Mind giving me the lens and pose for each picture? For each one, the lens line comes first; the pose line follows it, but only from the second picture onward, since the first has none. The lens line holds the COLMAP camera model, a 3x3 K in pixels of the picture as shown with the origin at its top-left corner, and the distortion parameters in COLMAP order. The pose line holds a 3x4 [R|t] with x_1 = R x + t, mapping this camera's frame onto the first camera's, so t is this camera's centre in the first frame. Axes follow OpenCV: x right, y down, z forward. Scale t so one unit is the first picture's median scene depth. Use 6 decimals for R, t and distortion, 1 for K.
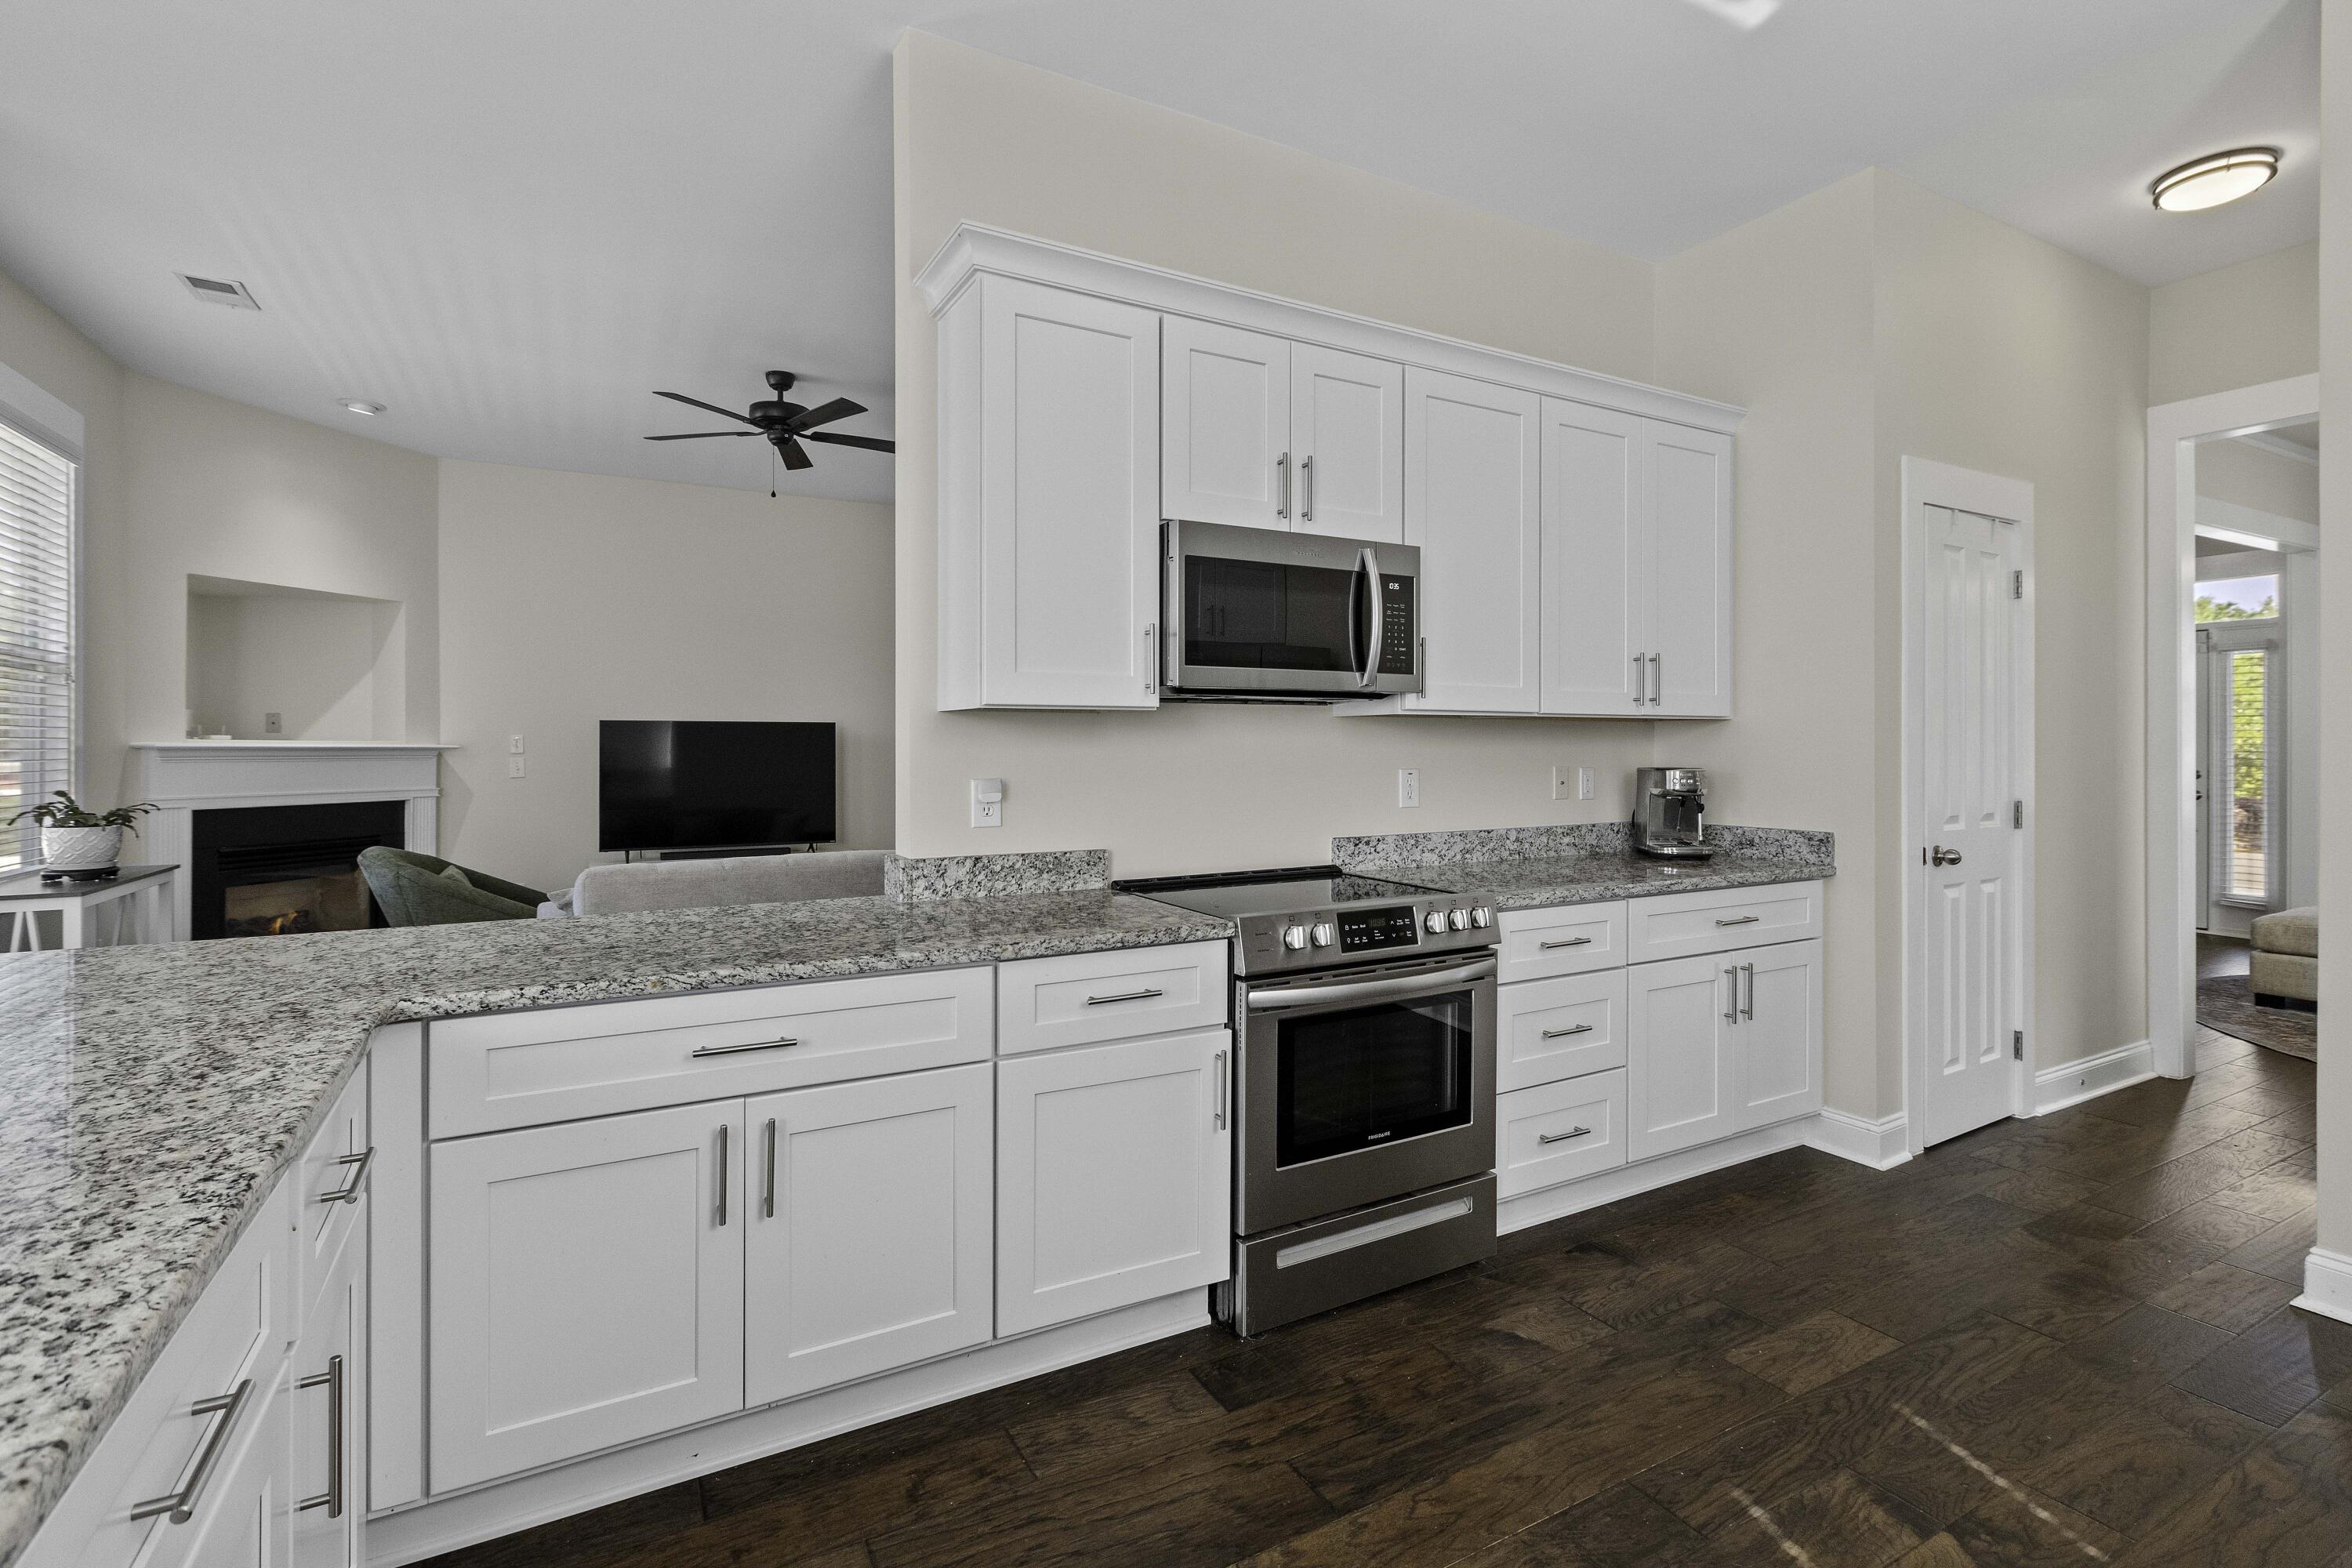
lens RADIAL K [[1072.7, 0, 1172.5], [0, 1072.7, 740.5], [0, 0, 1]] dist [0.000906, -0.000572]
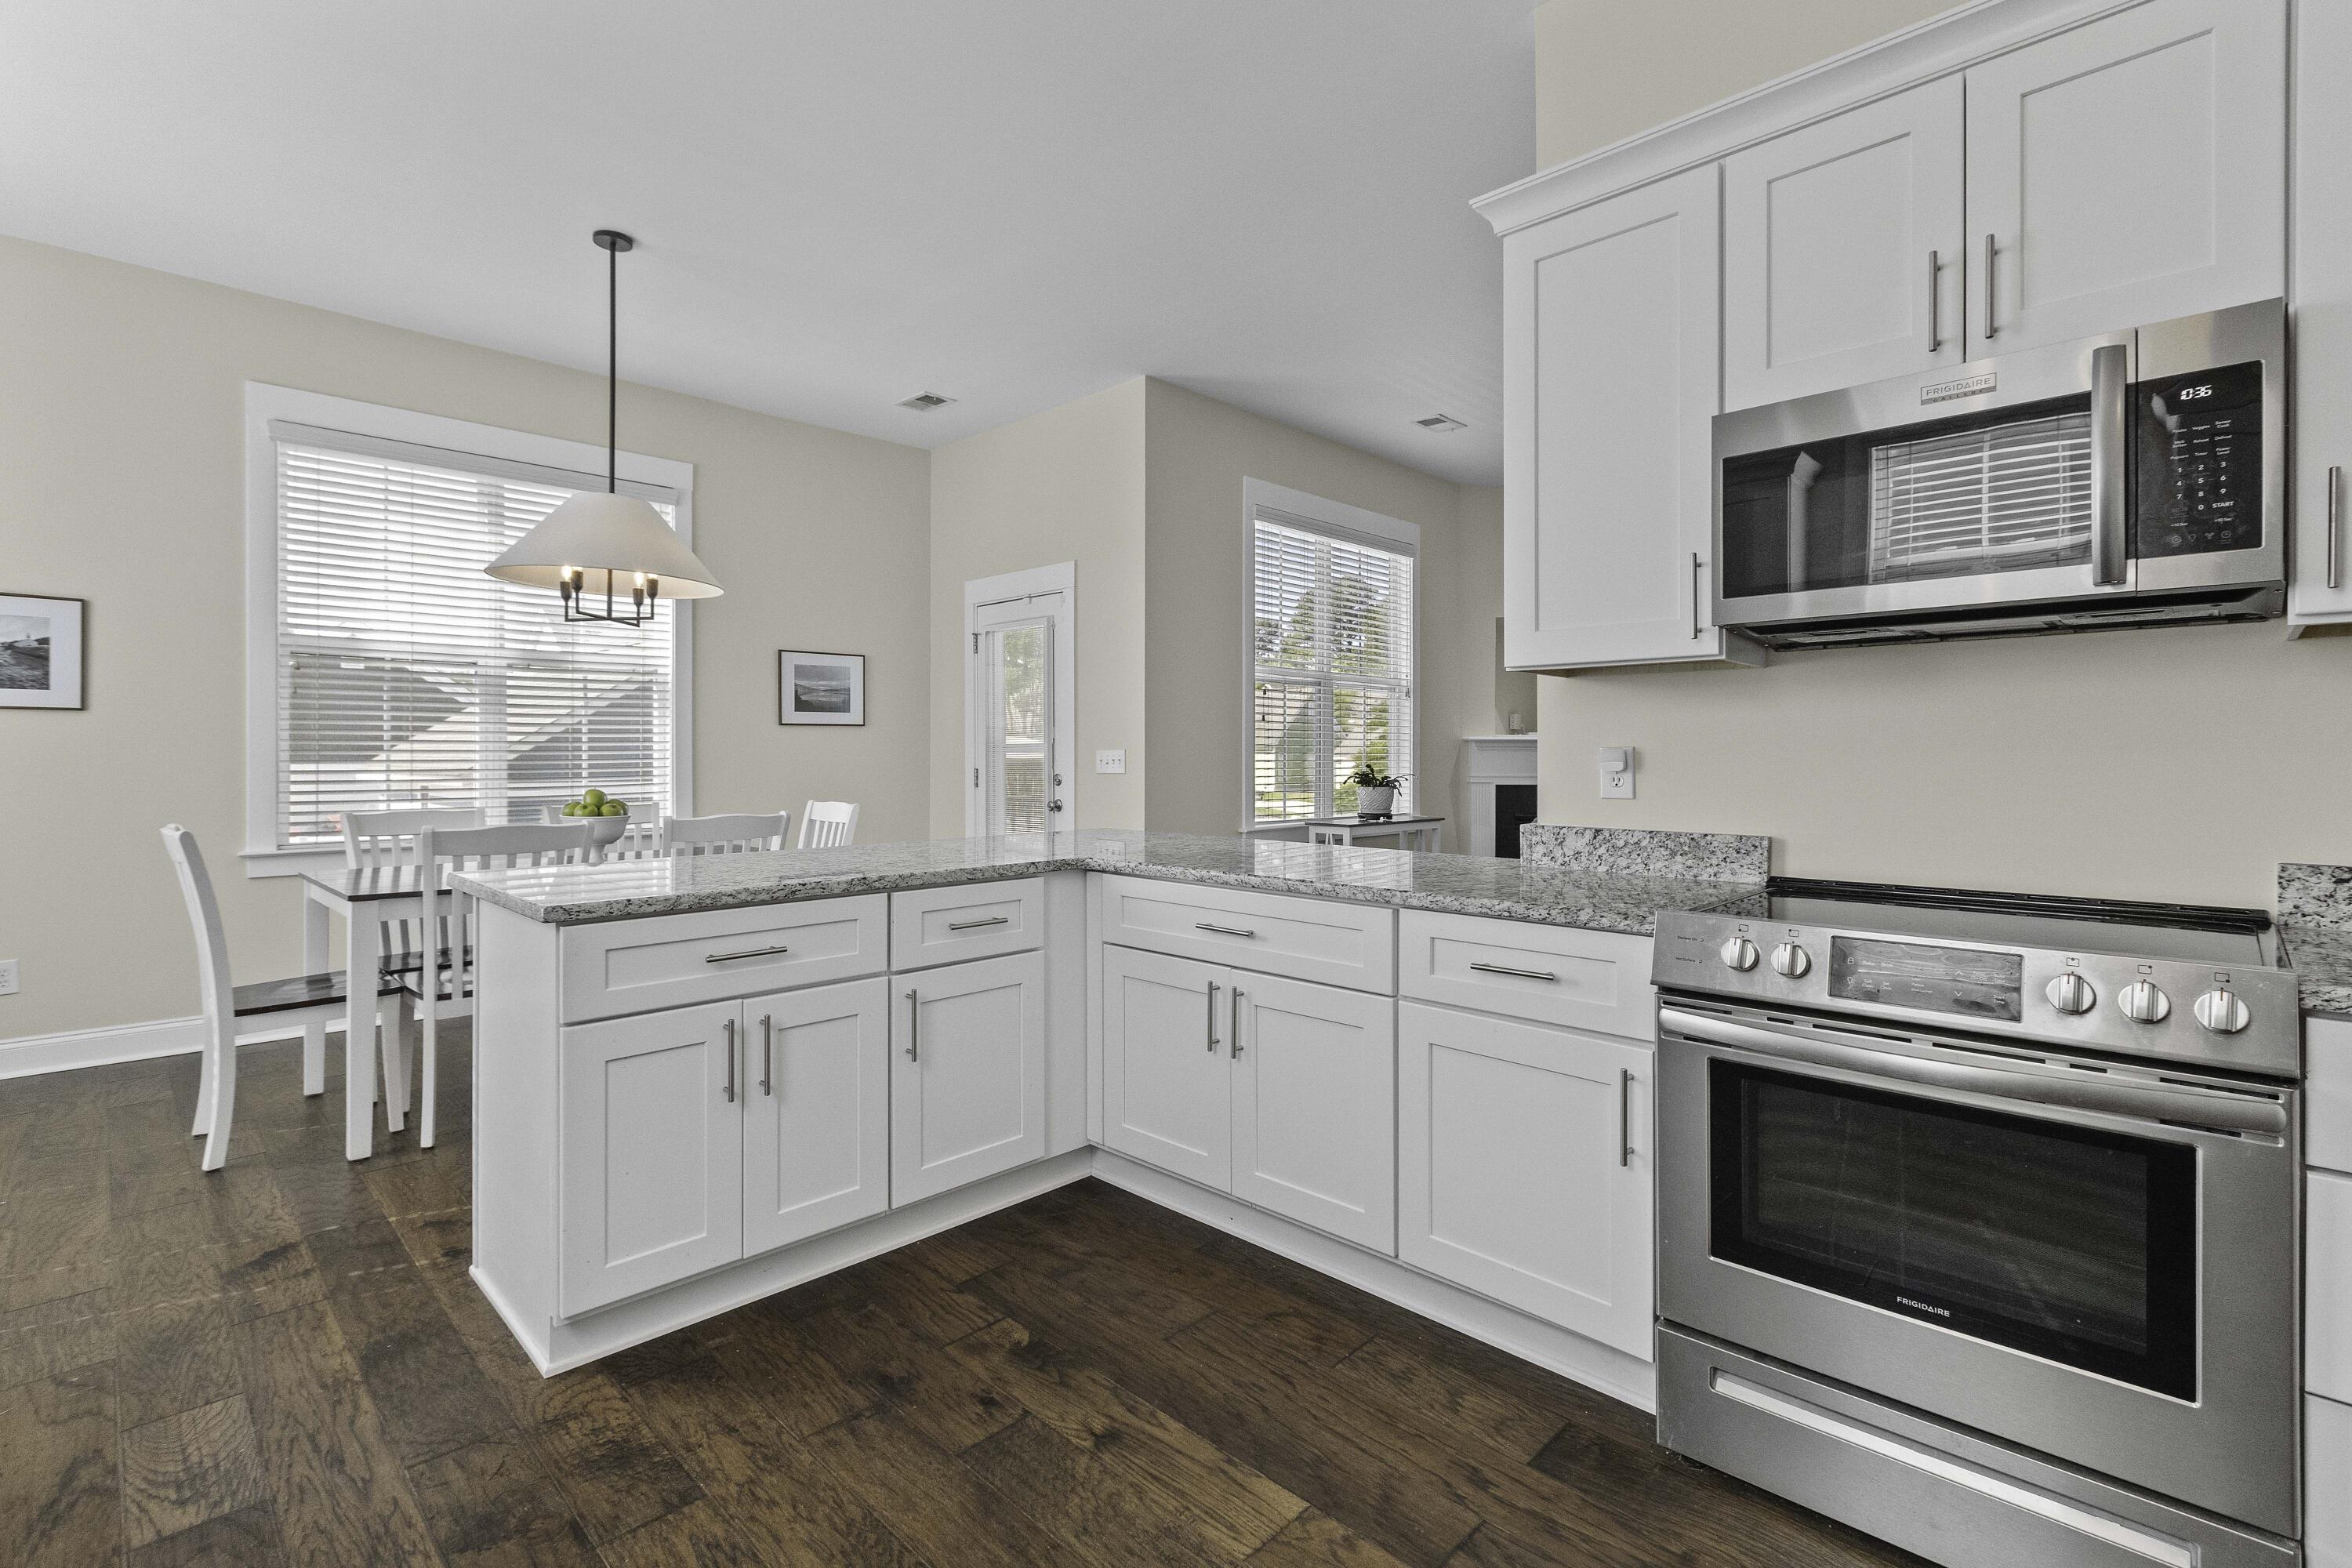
lens RADIAL K [[1076.3, 0, 1176.5], [0, 1076.3, 752.3], [0, 0, 1]] dist [0.002619, -0.000015]
pose [[0.284228, -0.001504, -0.958755, 0.582988], [0.004124, 0.999991, -0.000346, 0.037256], [0.958748, -0.003856, 0.284232, 0.350844]]
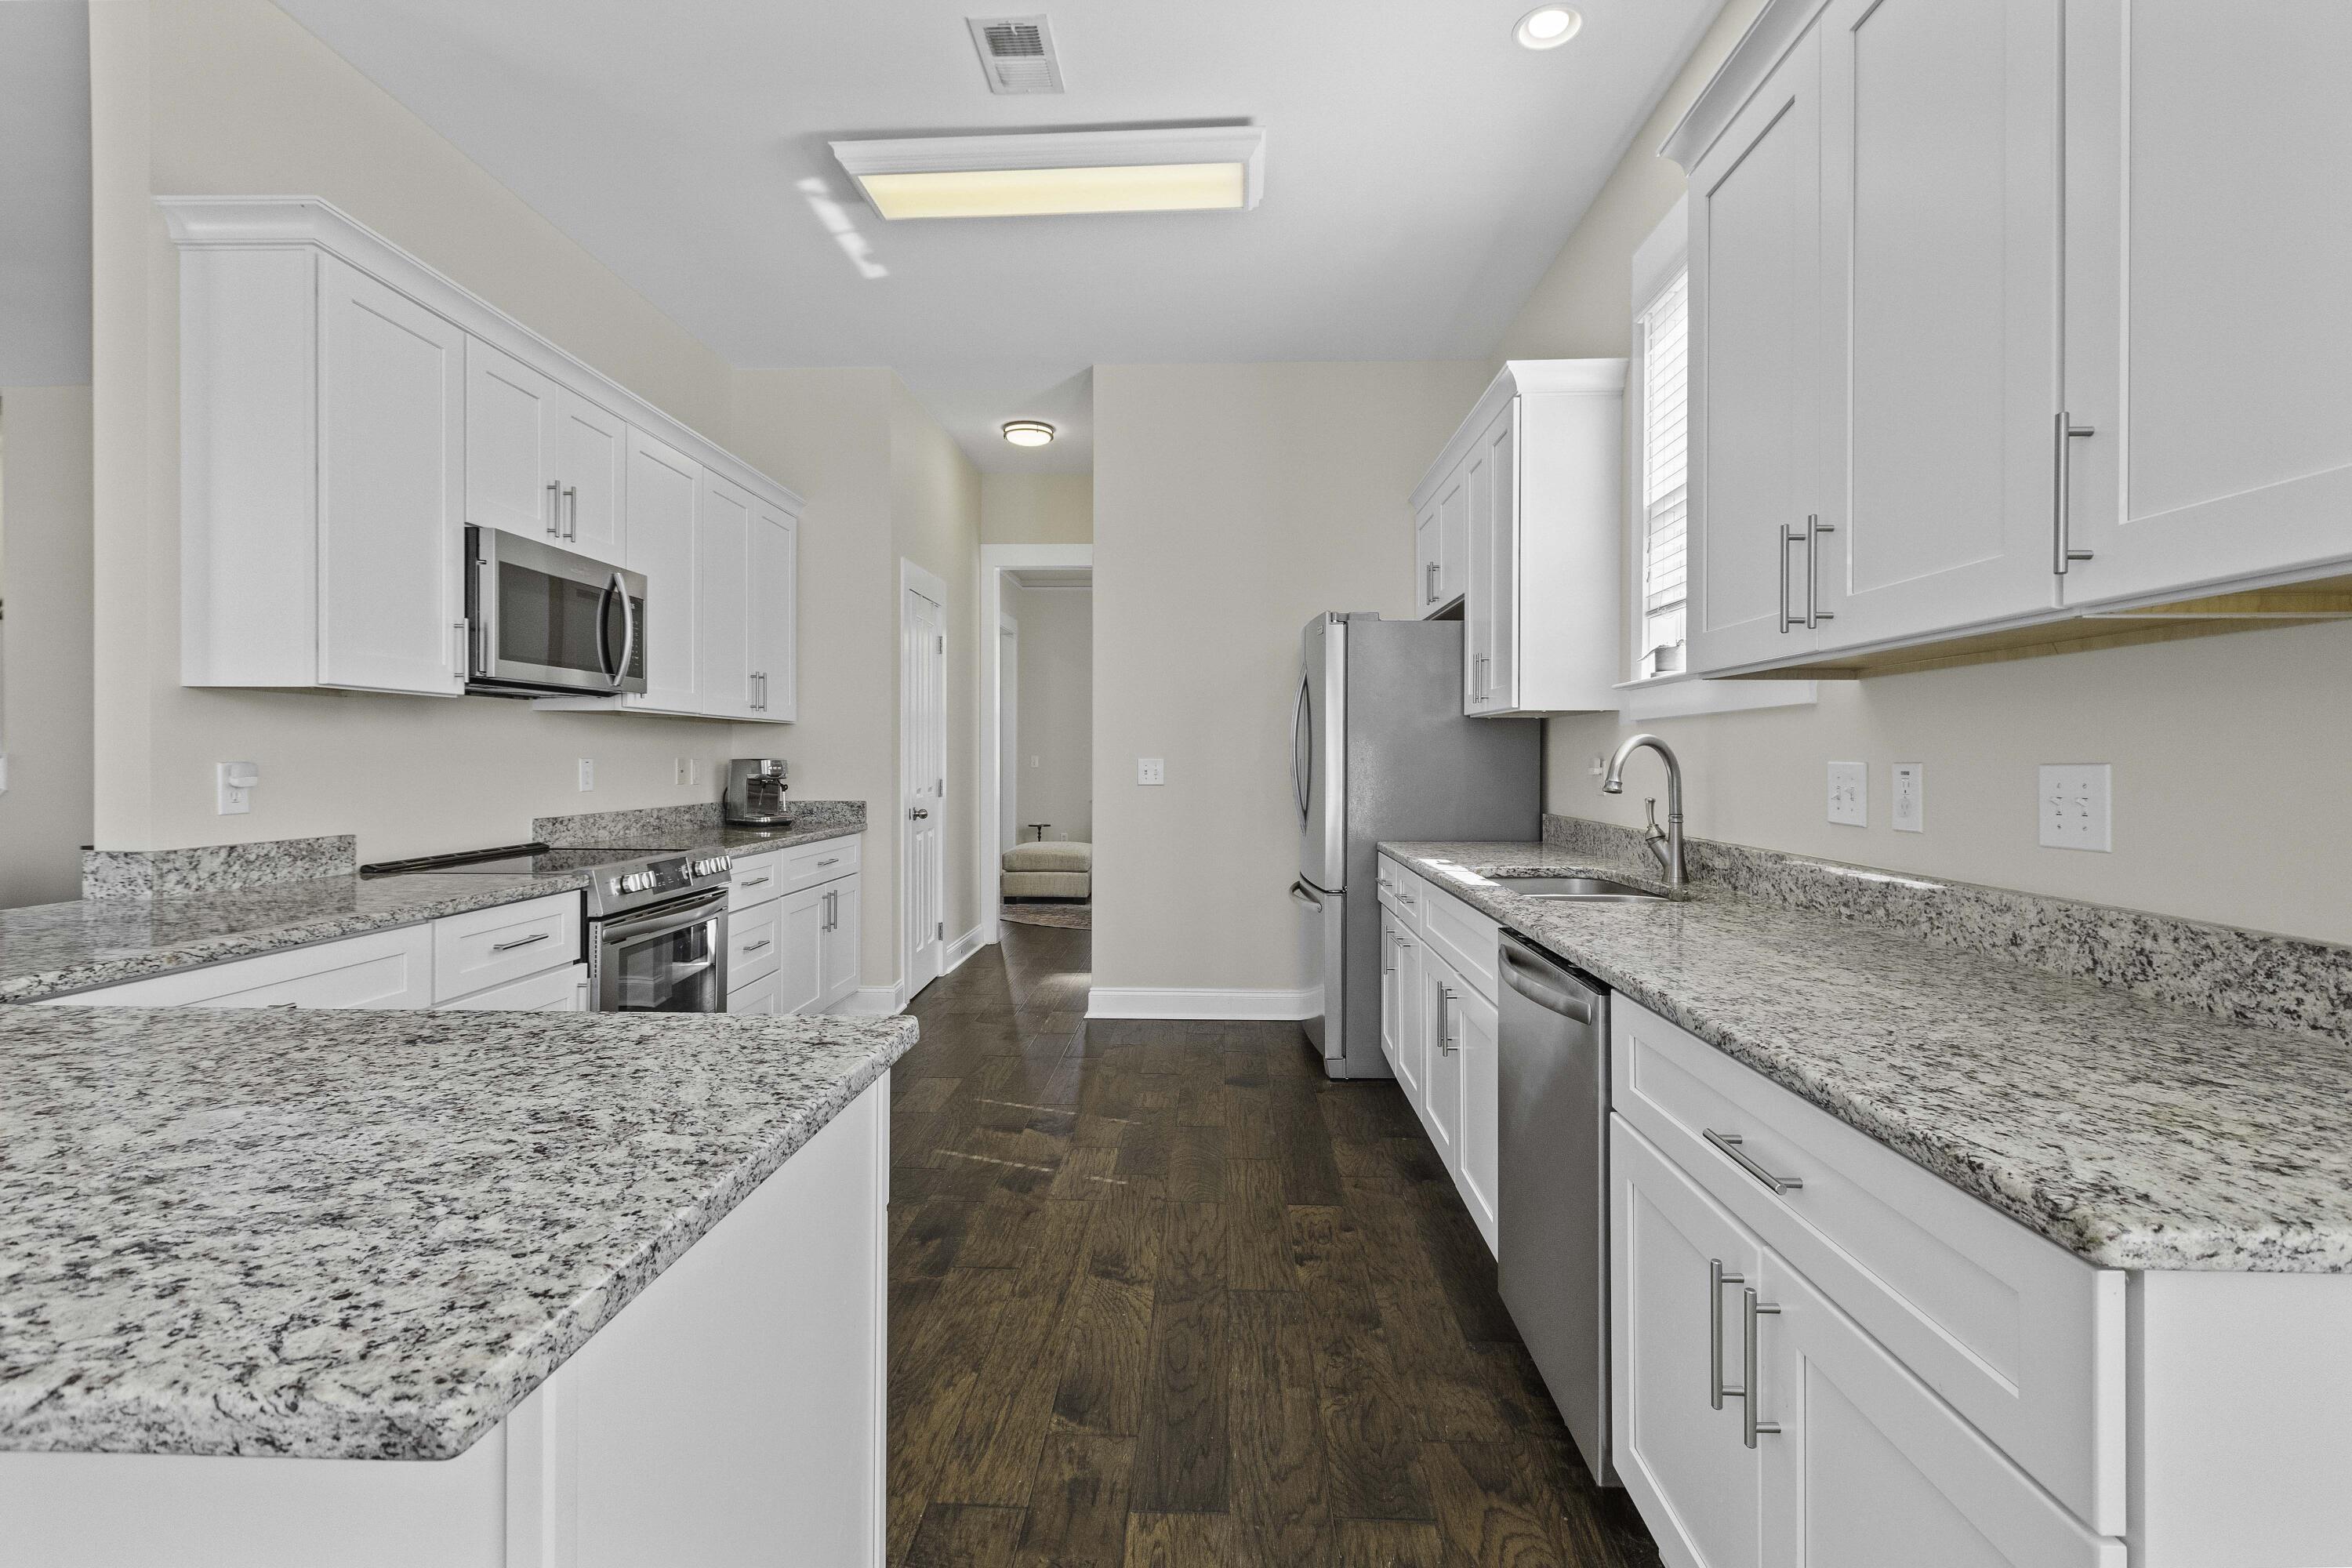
lens RADIAL K [[1066.0, 0, 1176.9], [0, 1066.0, 759.6], [0, 0, 1]] dist [0.002261, -0.000169]
pose [[0.515046, 0.000147, 0.857163, -0.516787], [-0.005483, 0.999980, 0.003123, 0.024969], [-0.857145, -0.006308, 0.515037, -0.161914]]
